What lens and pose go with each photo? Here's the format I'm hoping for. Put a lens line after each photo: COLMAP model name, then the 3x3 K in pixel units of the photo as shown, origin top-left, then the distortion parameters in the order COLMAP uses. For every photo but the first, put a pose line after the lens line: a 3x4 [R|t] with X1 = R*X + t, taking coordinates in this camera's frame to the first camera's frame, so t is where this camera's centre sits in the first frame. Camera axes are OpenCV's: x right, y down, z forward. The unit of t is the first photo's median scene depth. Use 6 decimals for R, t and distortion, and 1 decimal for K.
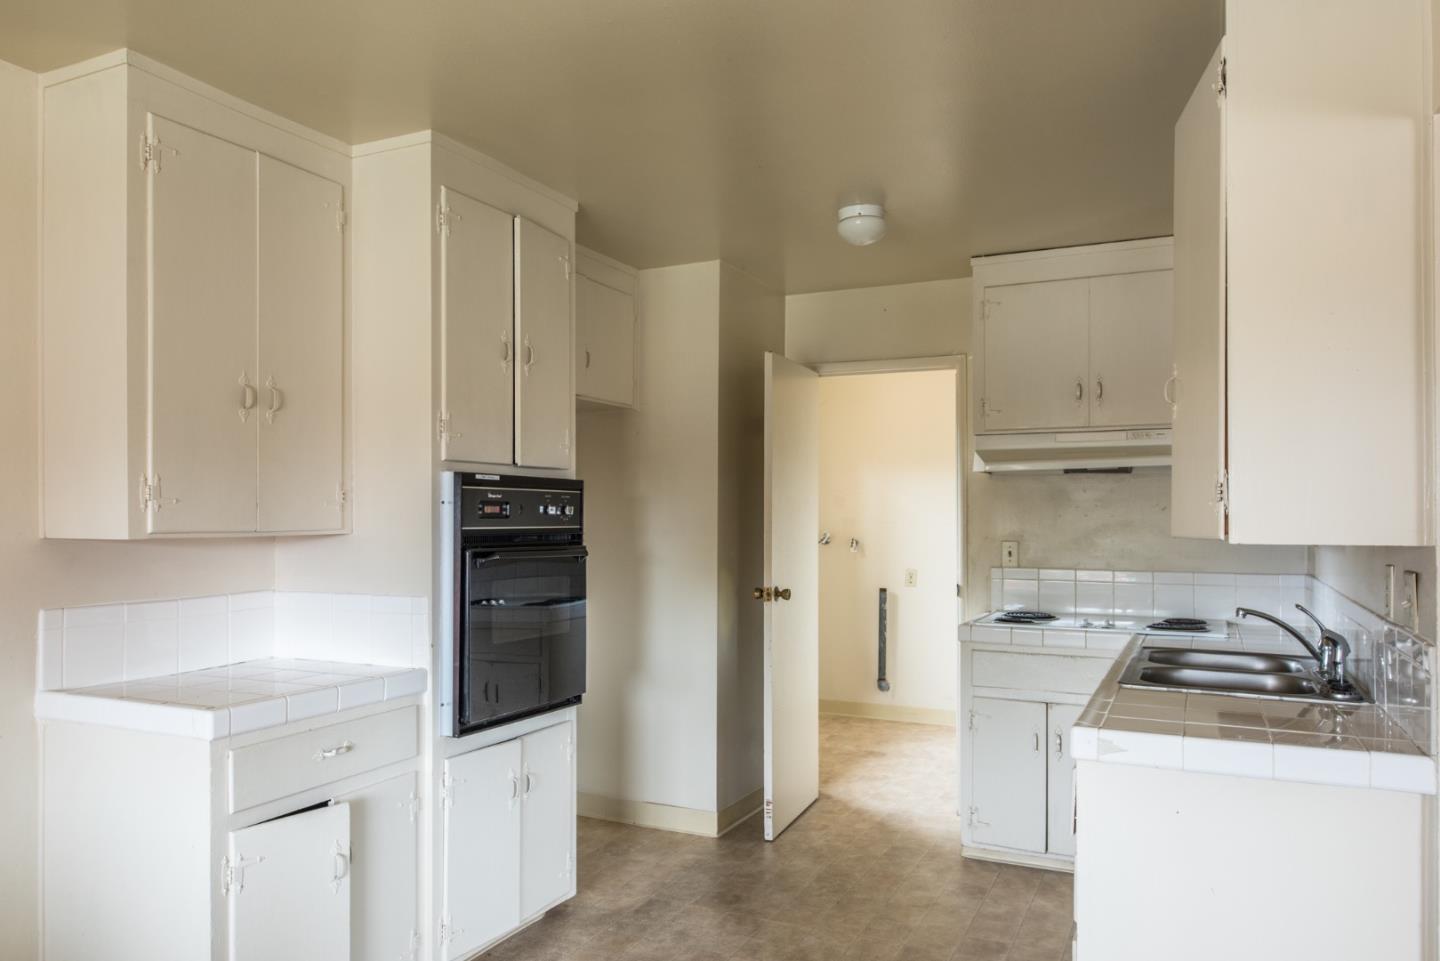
lens RADIAL K [[993.2, 0, 714.8], [0, 993.2, 517.9], [0, 0, 1]] dist [-0.000410, 0.000000]
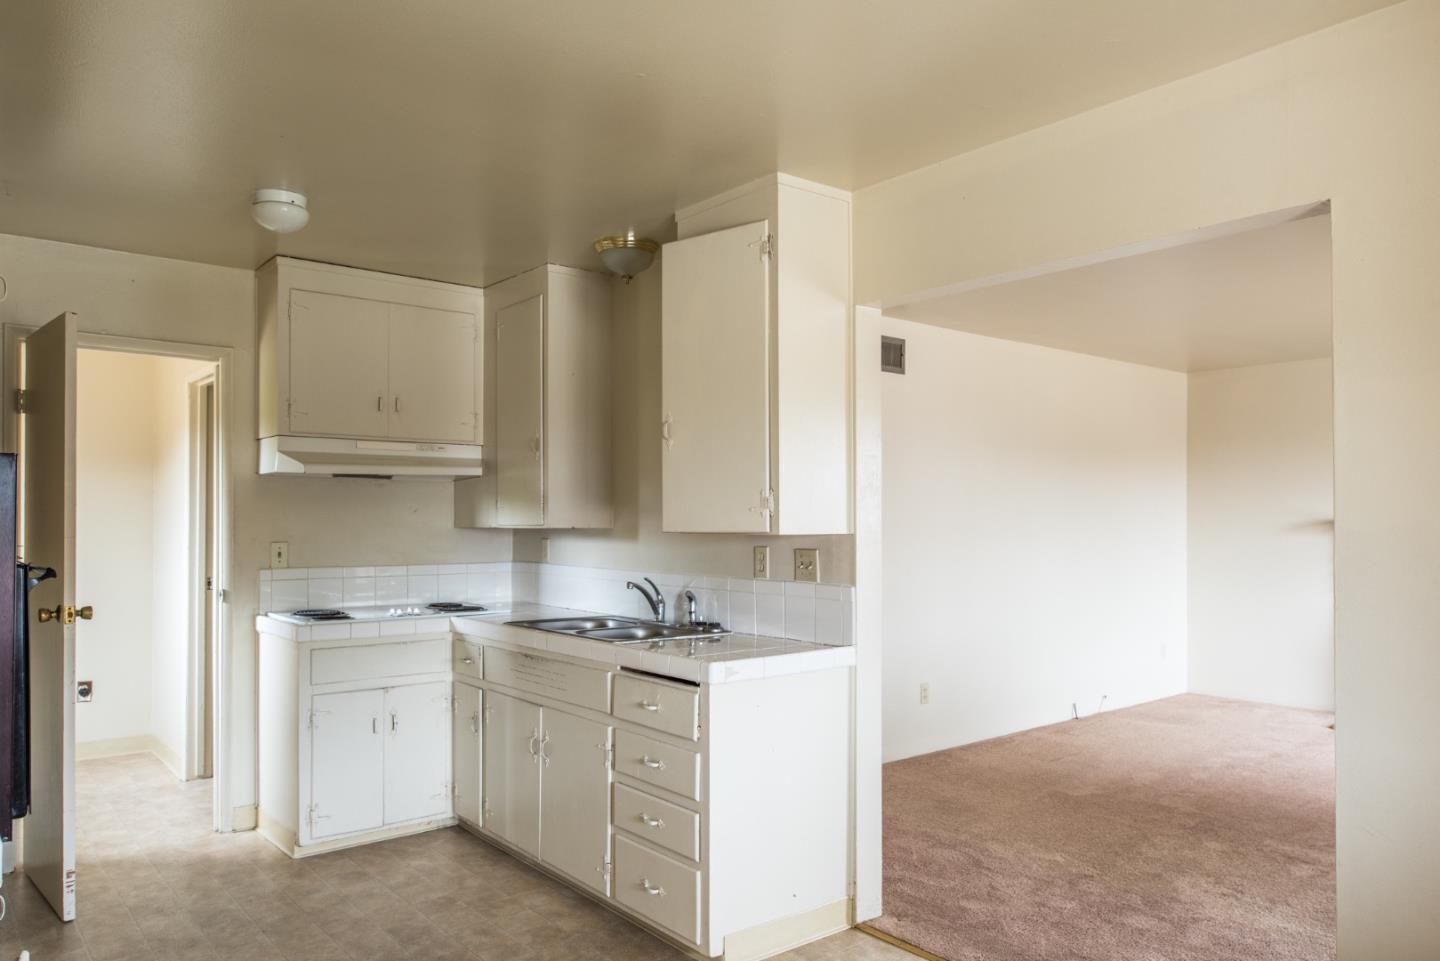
lens RADIAL K [[1006.9, 0, 717.7], [0, 1006.9, 523.8], [0, 0, 1]] dist [0.012538, -0.000567]
pose [[0.424595, -0.006672, 0.905359, -0.482460], [0.001618, 0.999977, 0.006610, -0.001378], [-0.905382, -0.001341, 0.424596, 0.183429]]
